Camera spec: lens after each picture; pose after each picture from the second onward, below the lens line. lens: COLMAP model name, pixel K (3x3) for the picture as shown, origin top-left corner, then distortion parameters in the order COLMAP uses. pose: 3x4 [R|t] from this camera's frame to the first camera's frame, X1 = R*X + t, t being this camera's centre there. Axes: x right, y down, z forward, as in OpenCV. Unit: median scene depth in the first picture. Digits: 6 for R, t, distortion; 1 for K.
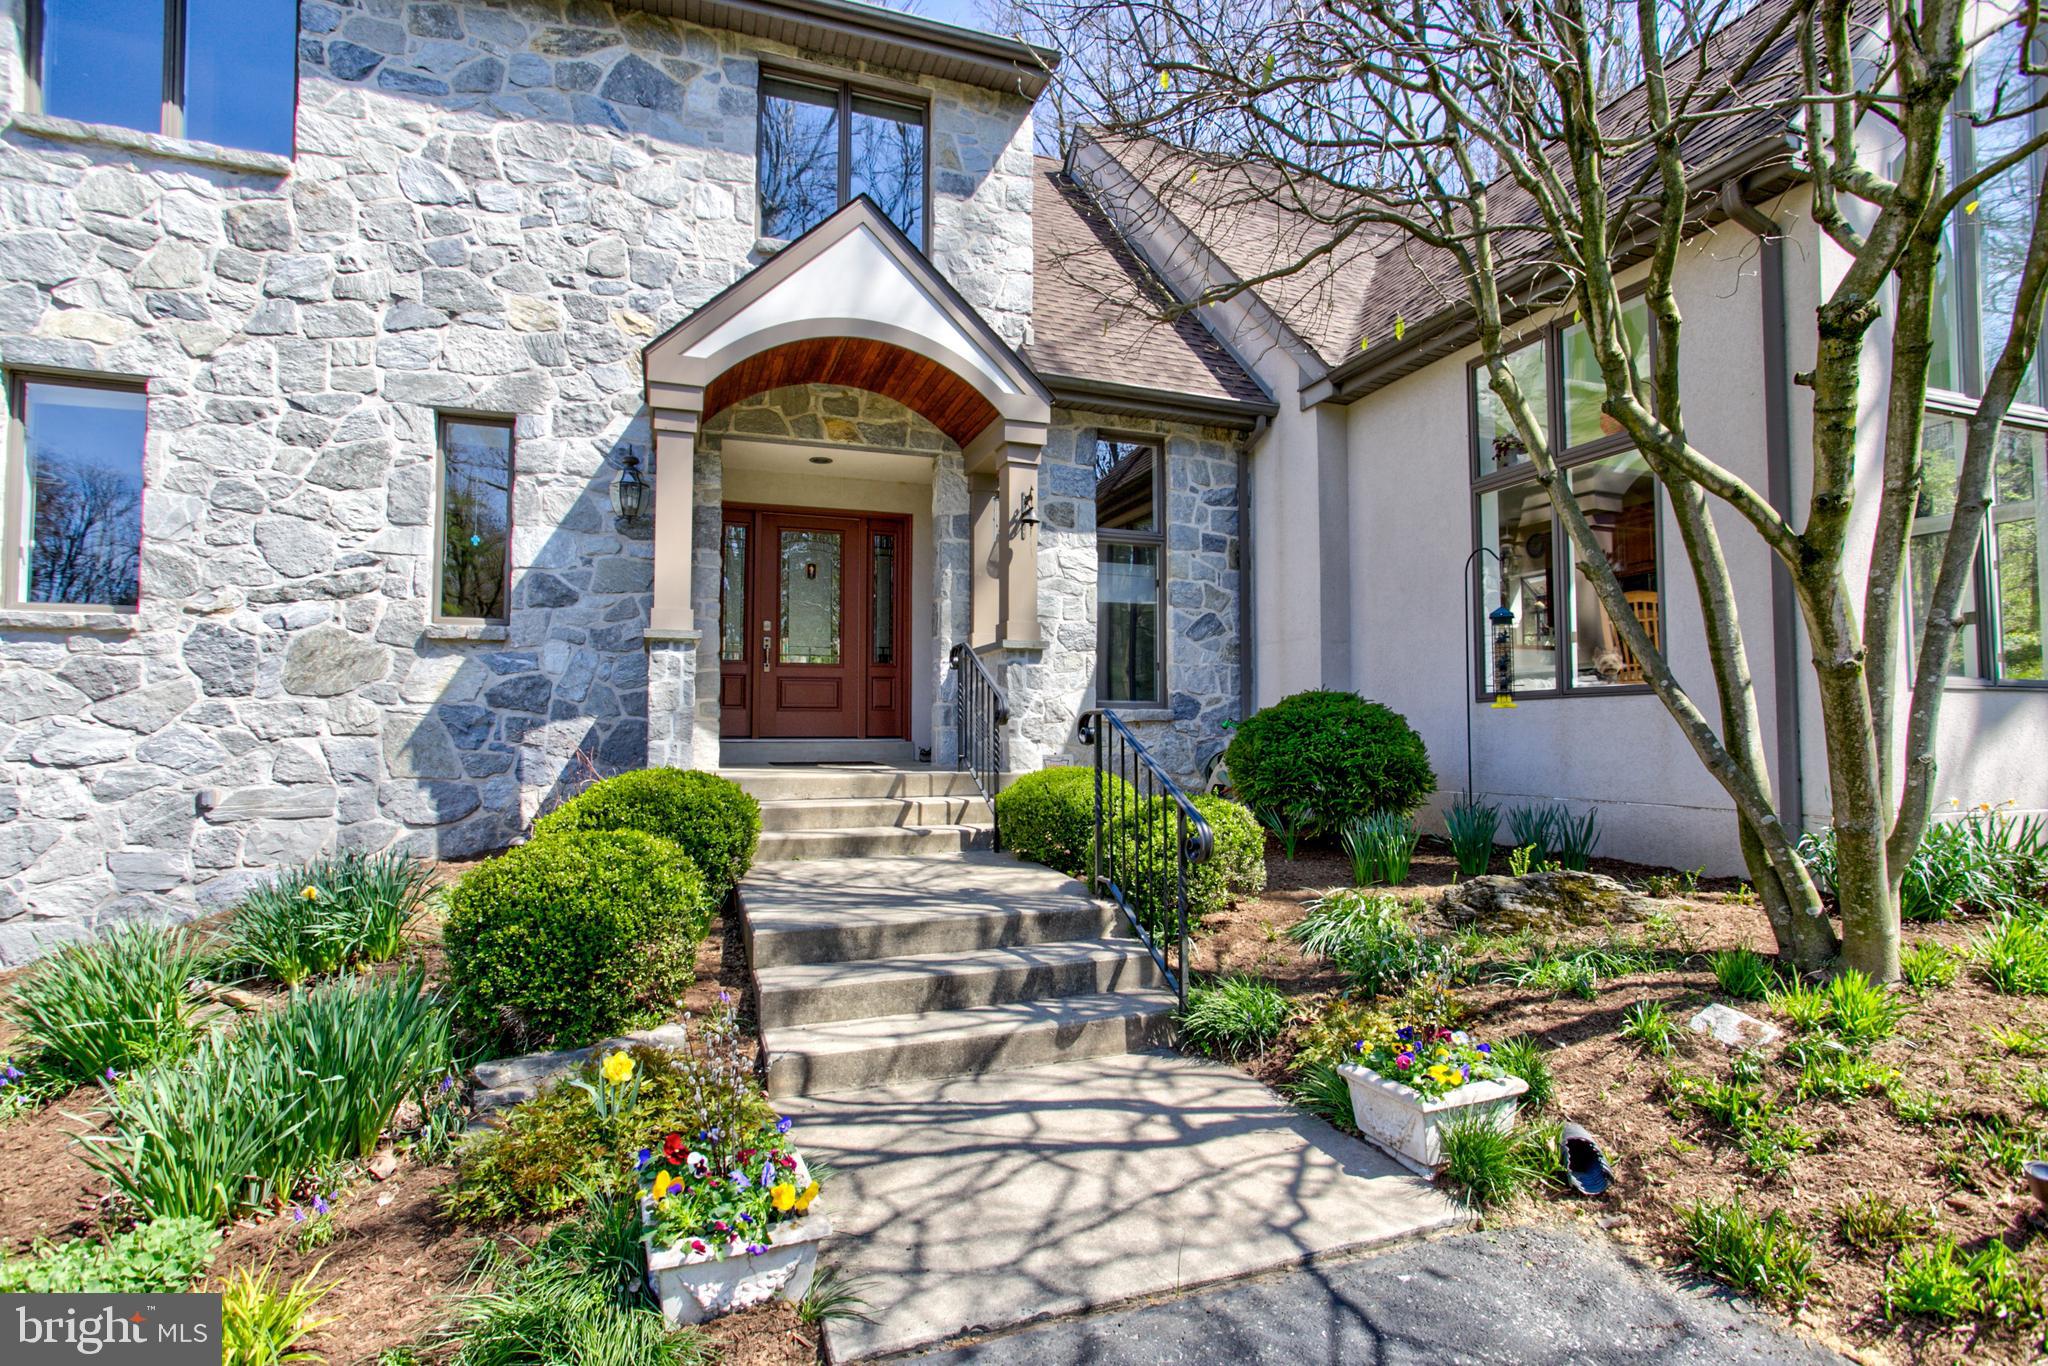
lens RADIAL K [[996.2, 0, 1024.6], [0, 996.2, 676.7], [0, 0, 1]] dist [0.000618, 0.001725]
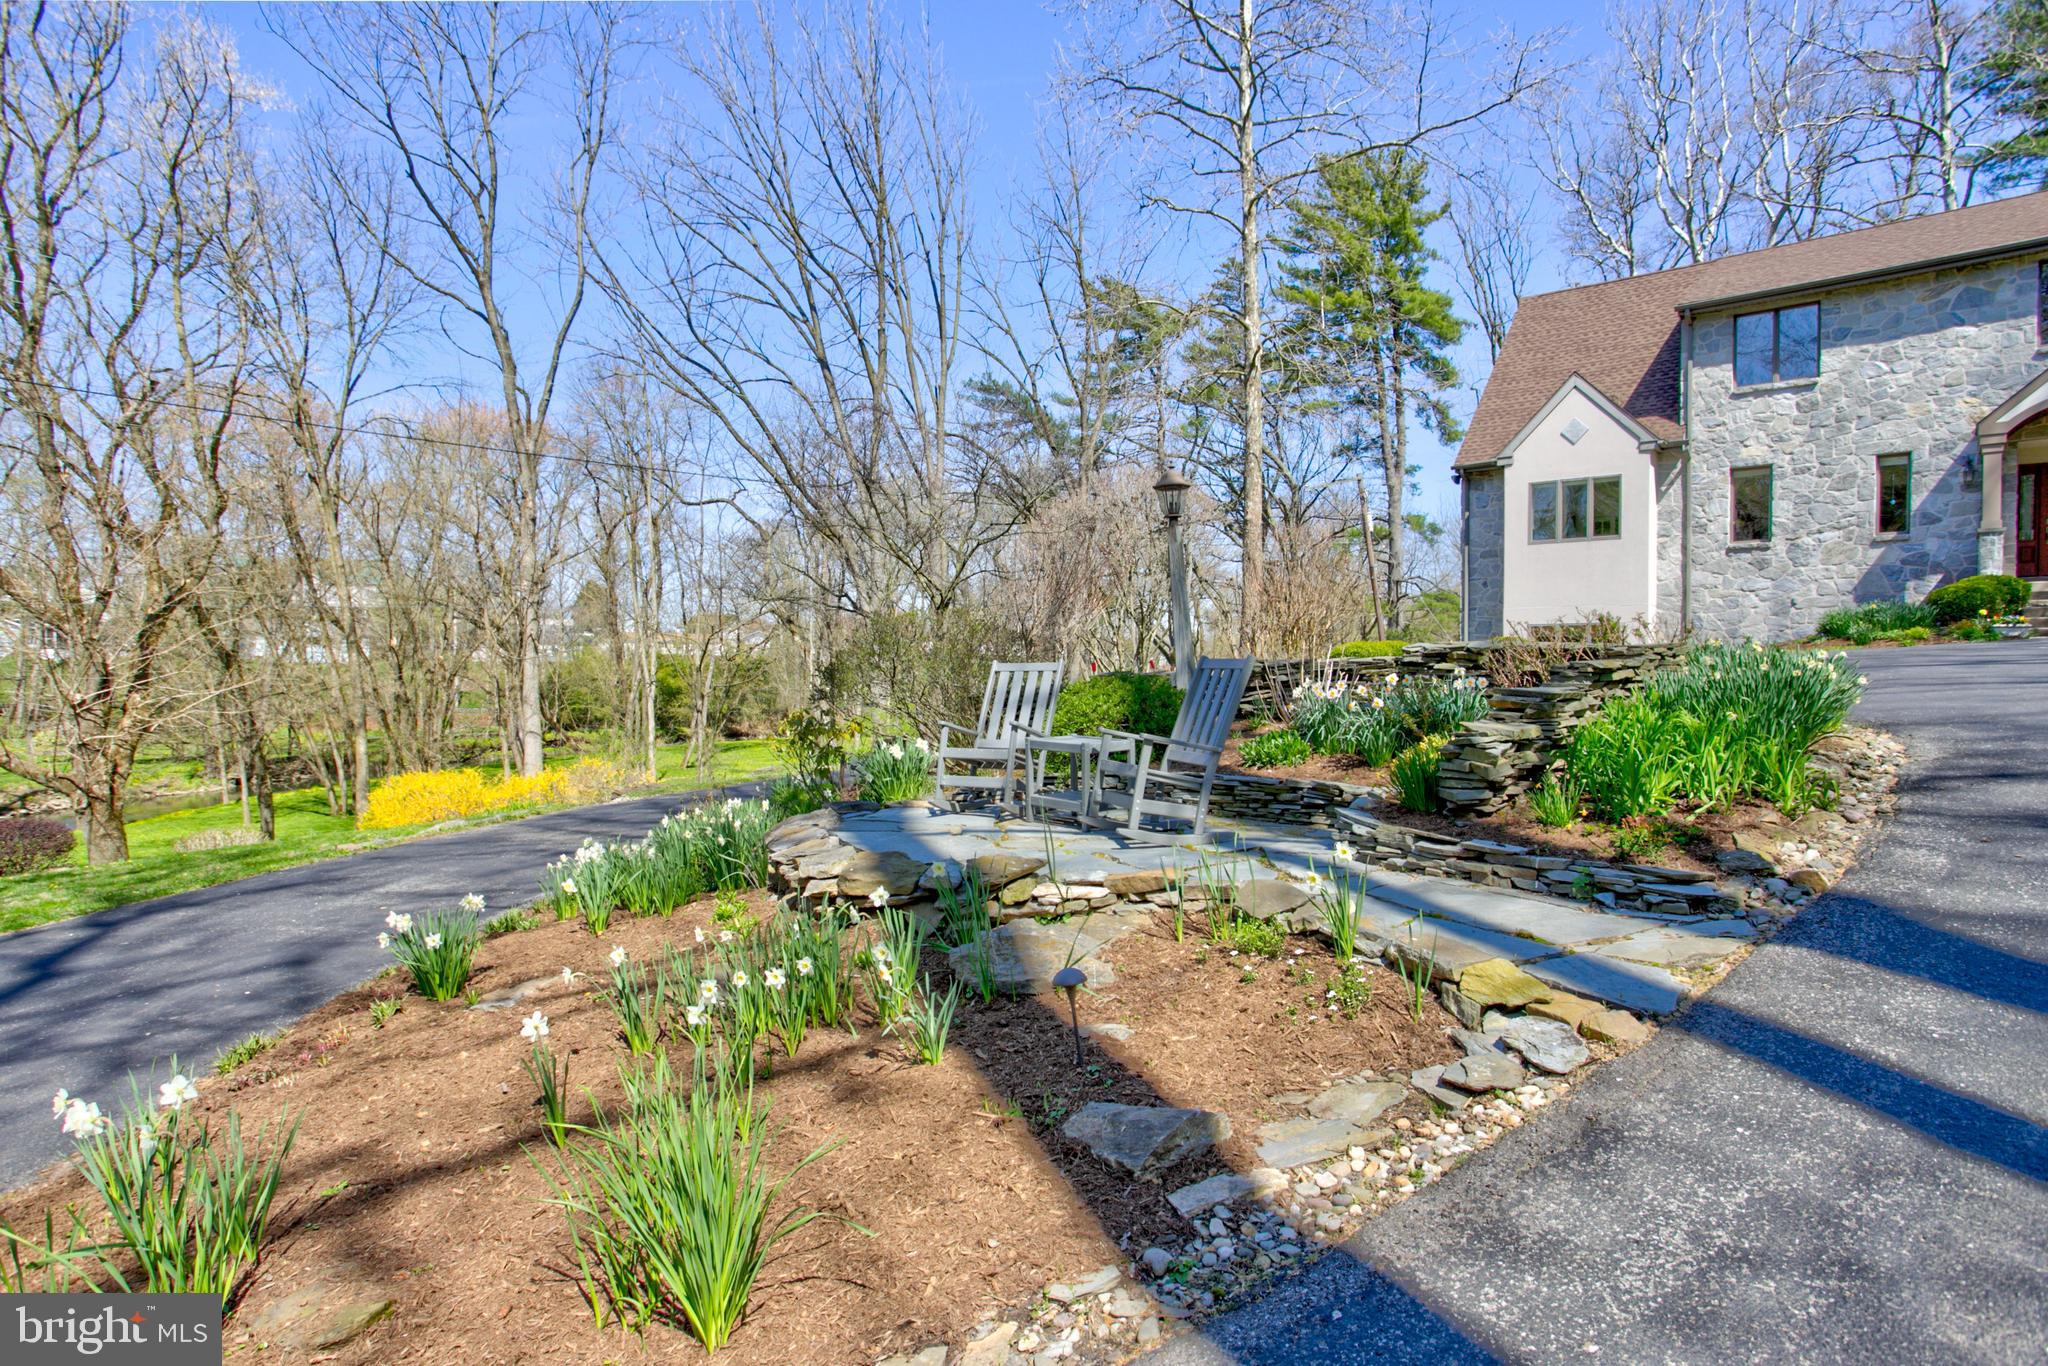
lens RADIAL K [[1099.7, 0, 1022.4], [0, 1099.7, 671.6], [0, 0, 1]] dist [0.004948, 0.003542]
pose [[0.509701, 0.000796, -0.860351, 0.787990], [0.030847, 0.999340, 0.019199, 0.183601], [0.859798, -0.036325, 0.509340, -2.493509]]
